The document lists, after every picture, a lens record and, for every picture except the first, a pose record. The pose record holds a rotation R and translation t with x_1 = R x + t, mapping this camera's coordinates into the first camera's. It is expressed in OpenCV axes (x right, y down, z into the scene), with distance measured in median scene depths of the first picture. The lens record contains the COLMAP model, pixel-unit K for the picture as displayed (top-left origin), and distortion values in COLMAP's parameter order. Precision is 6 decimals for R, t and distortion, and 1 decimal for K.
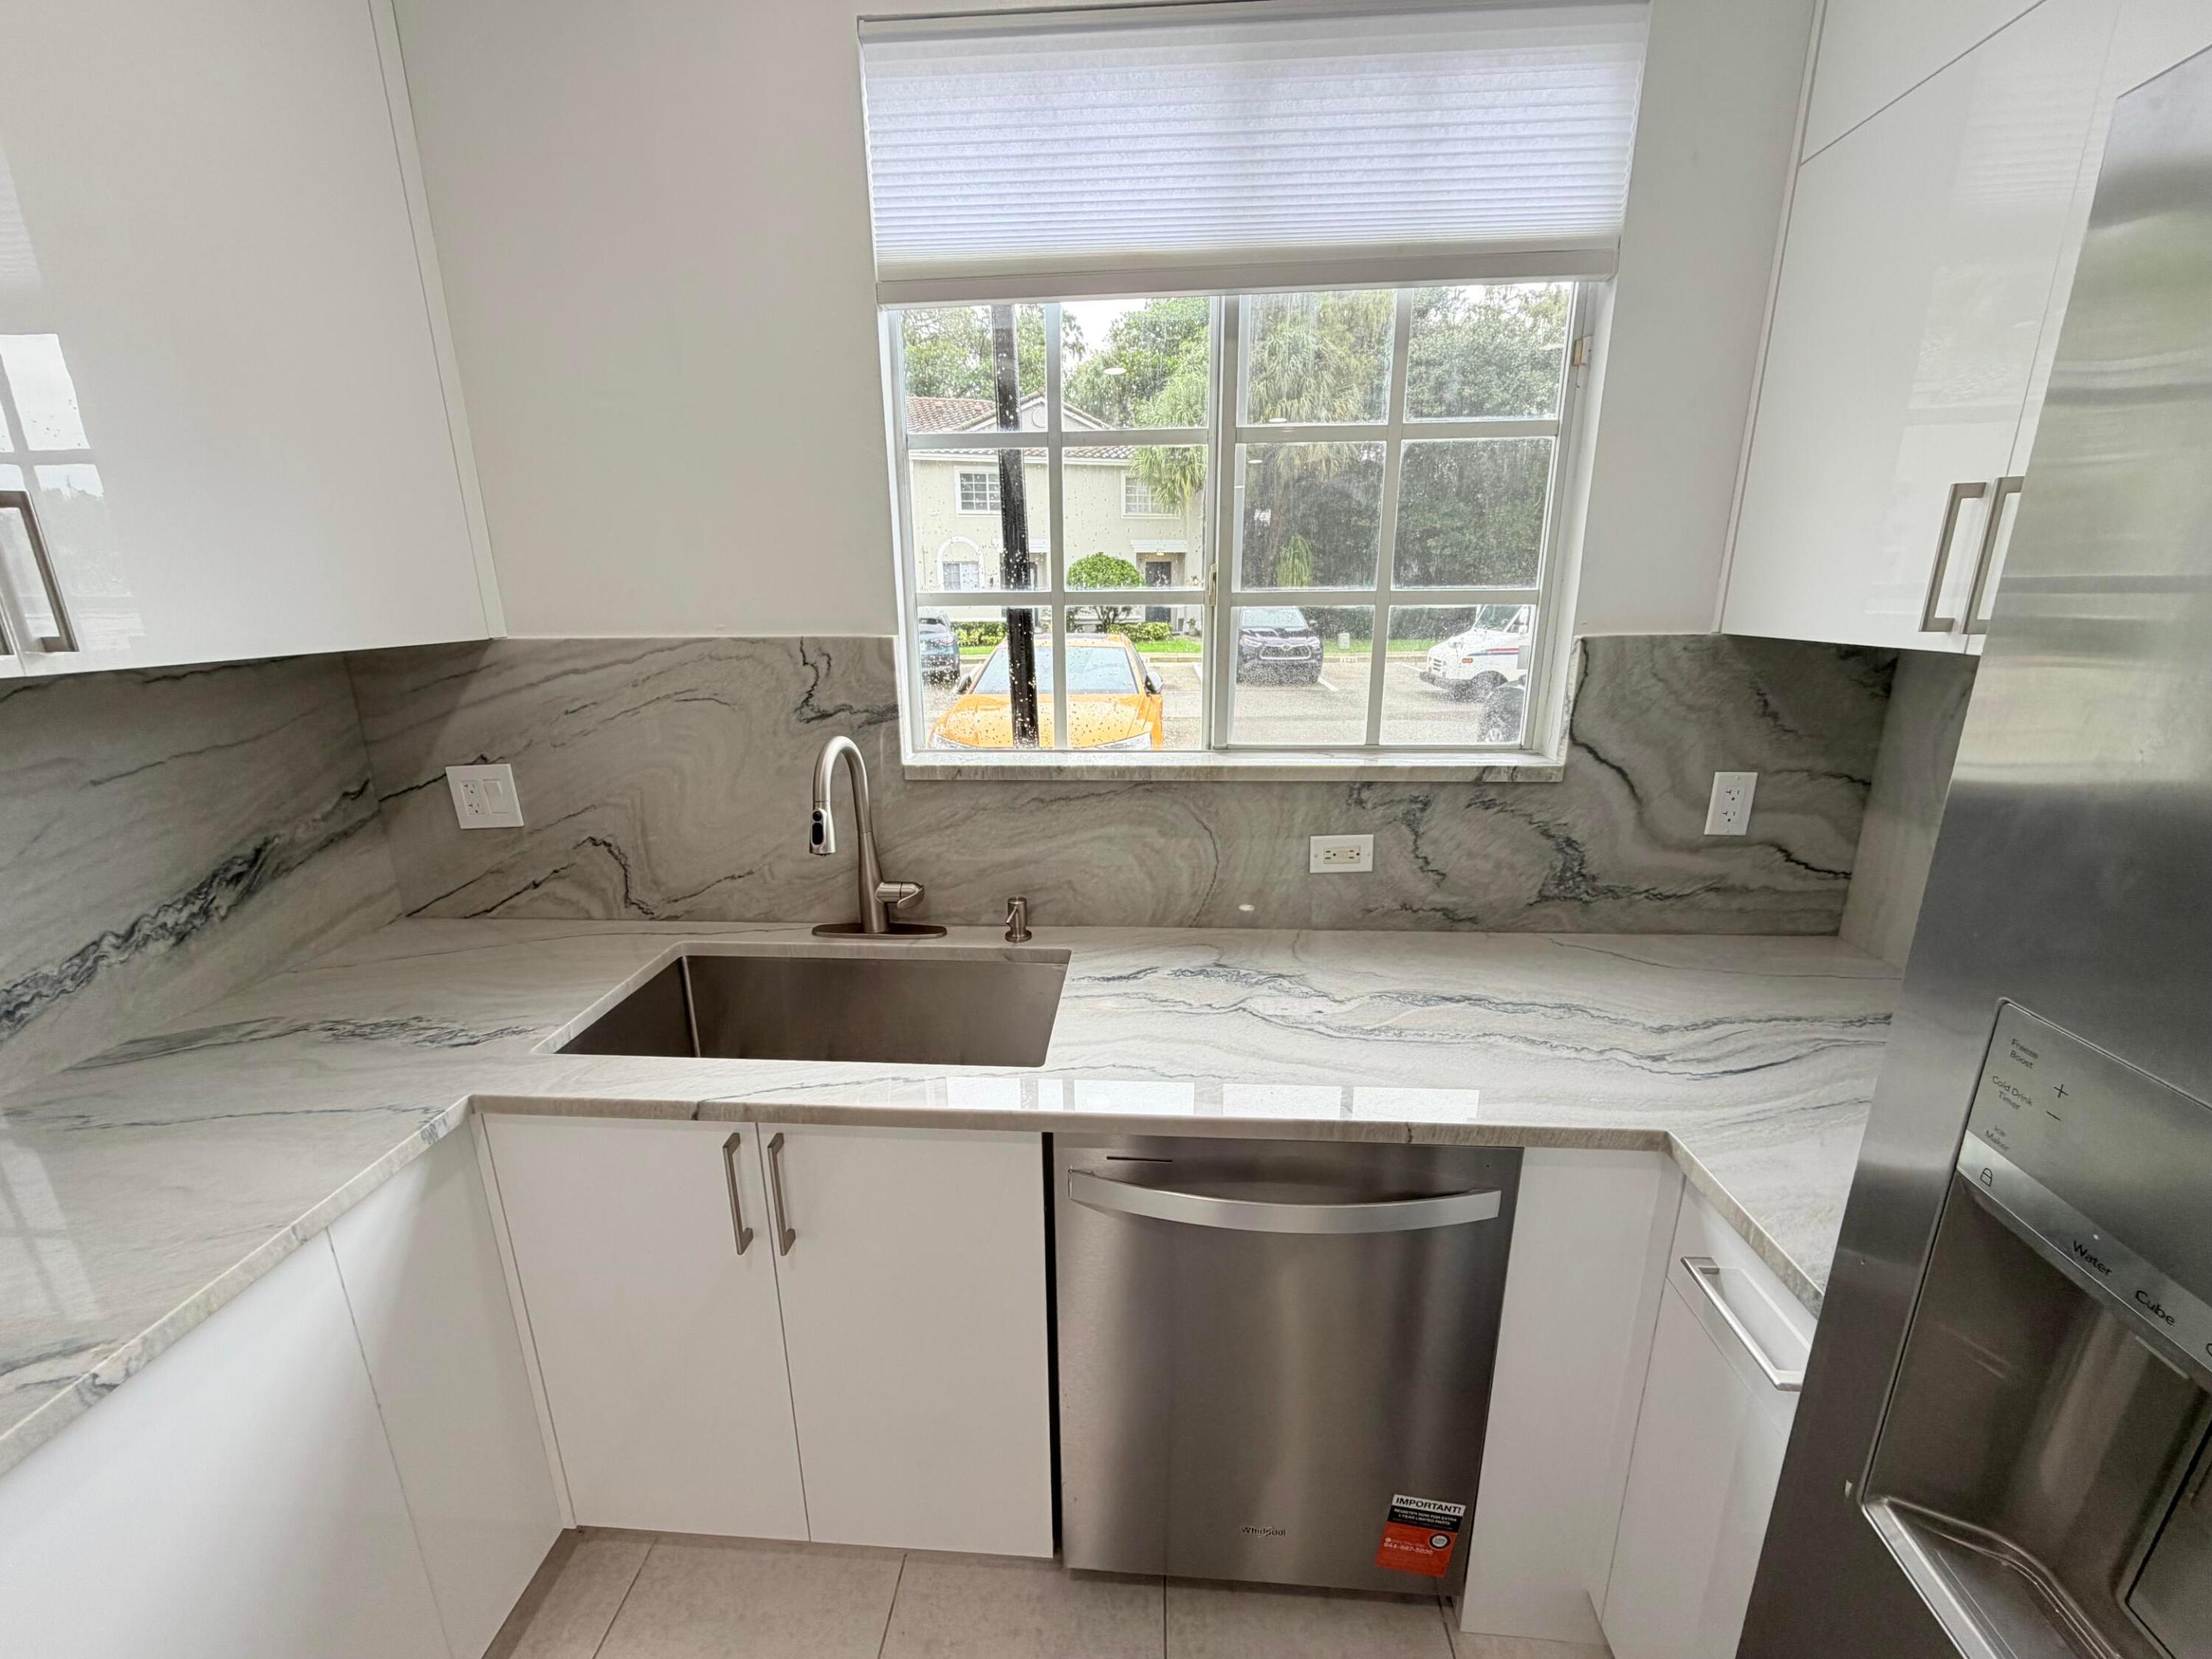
lens RADIAL K [[886.5, 0, 1098.6], [0, 886.5, 829.6], [0, 0, 1]] dist [0.000632, 0.000320]
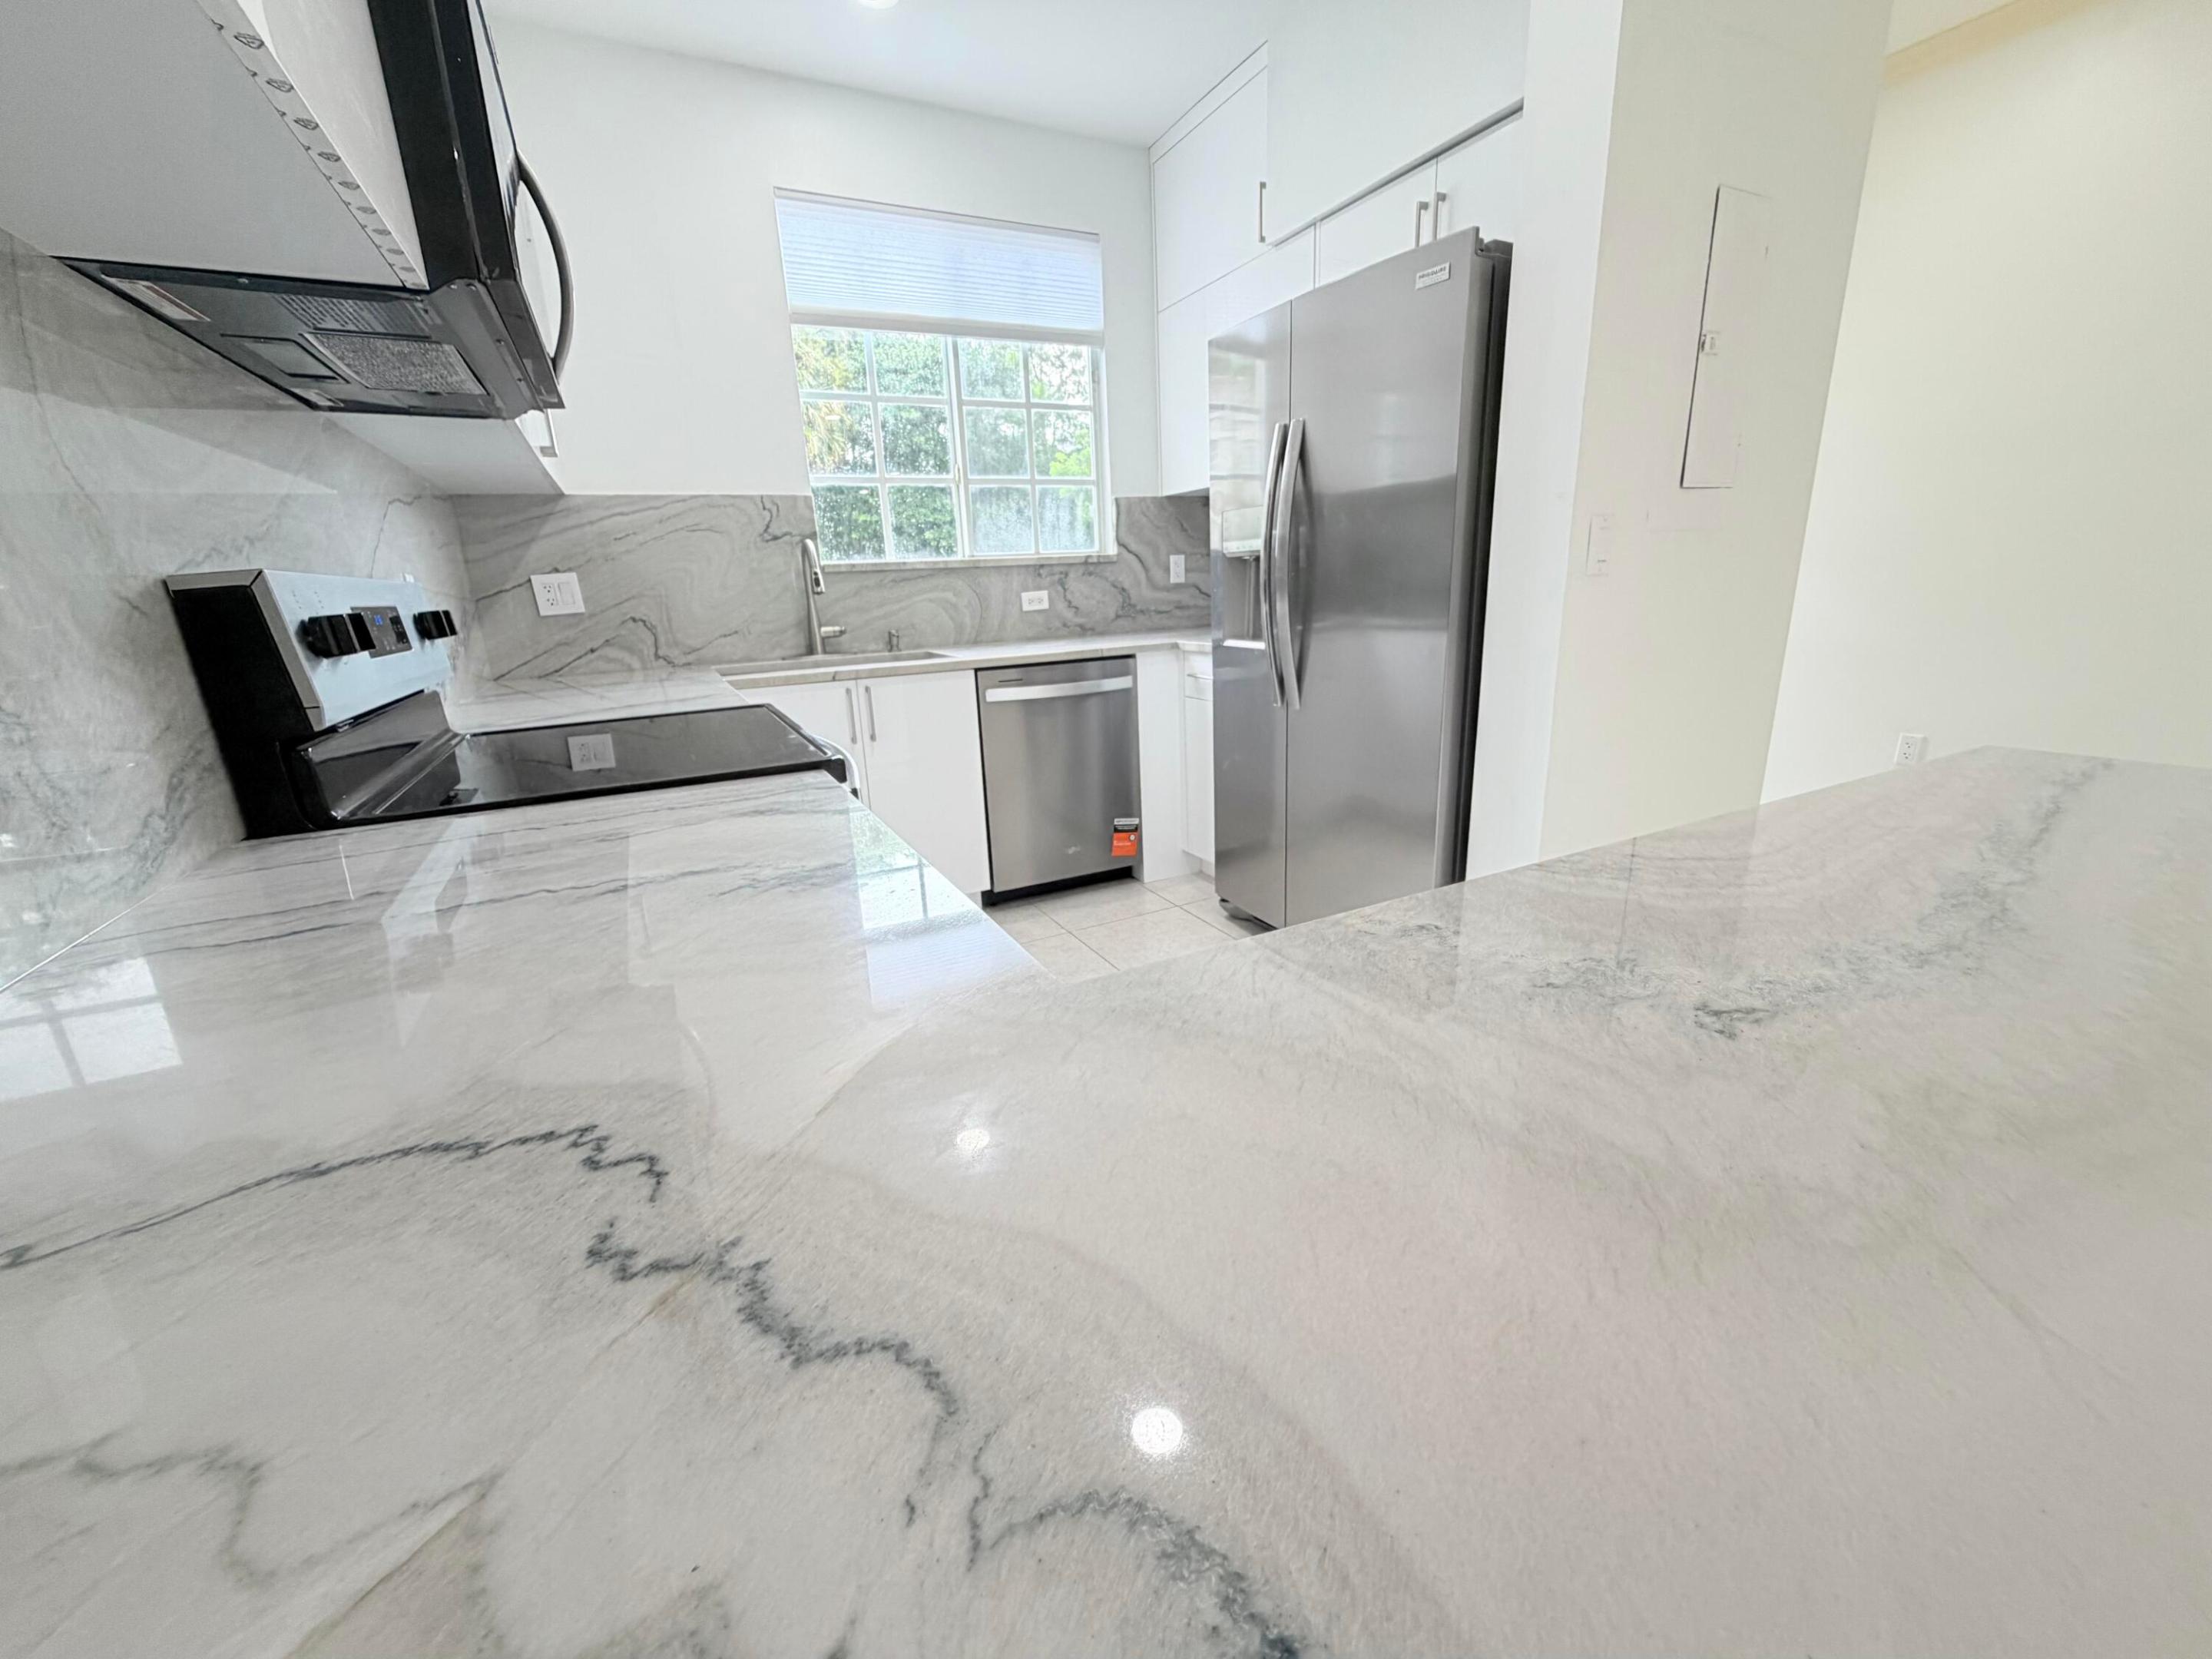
lens RADIAL K [[886.5, 0, 1103.4], [0, 886.5, 826.9], [0, 0, 1]] dist [0.000632, 0.000320]
pose [[0.854777, -0.167440, 0.491244, -0.741625], [0.170197, 0.984620, 0.039460, 0.516053], [-0.490296, 0.049879, 0.870128, -0.939060]]
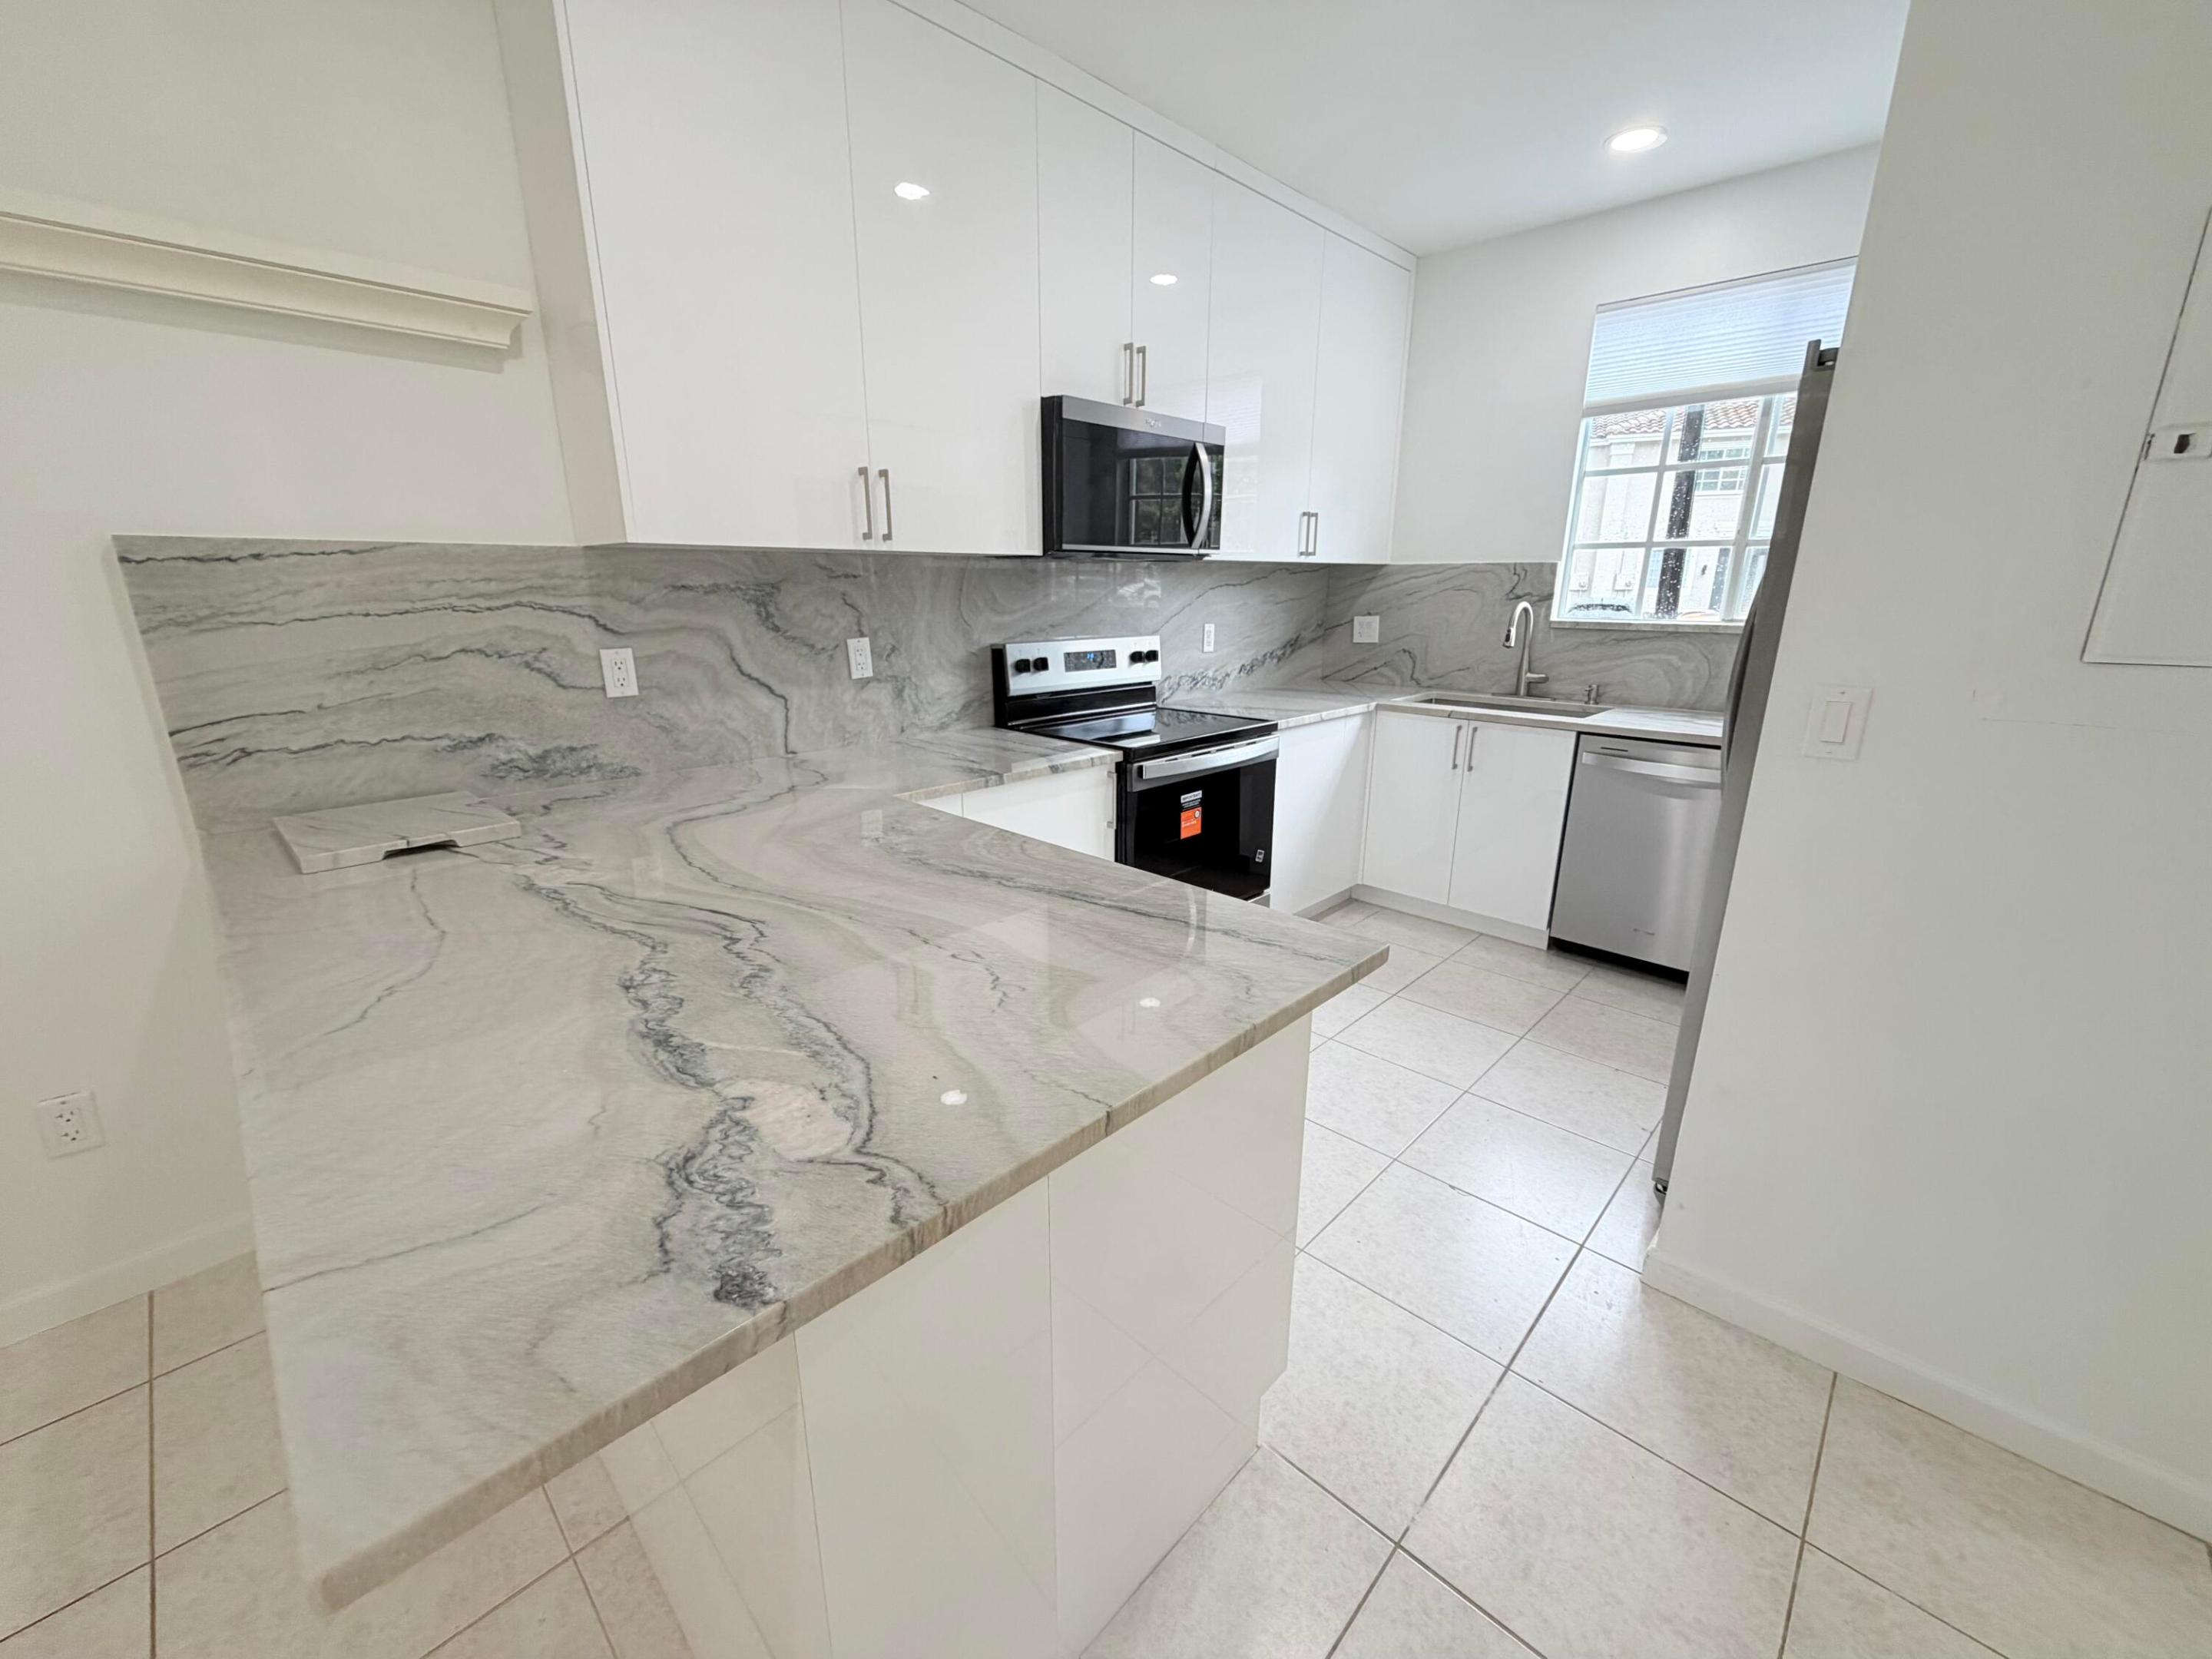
lens RADIAL K [[886.5, 0, 1099.7], [0, 886.5, 833.9], [0, 0, 1]] dist [0.000632, 0.000320]
pose [[0.761705, 0.186152, -0.620606, 0.401971], [-0.178419, 0.981070, 0.075290, 0.491151], [0.622874, 0.053379, 0.780499, -1.428143]]
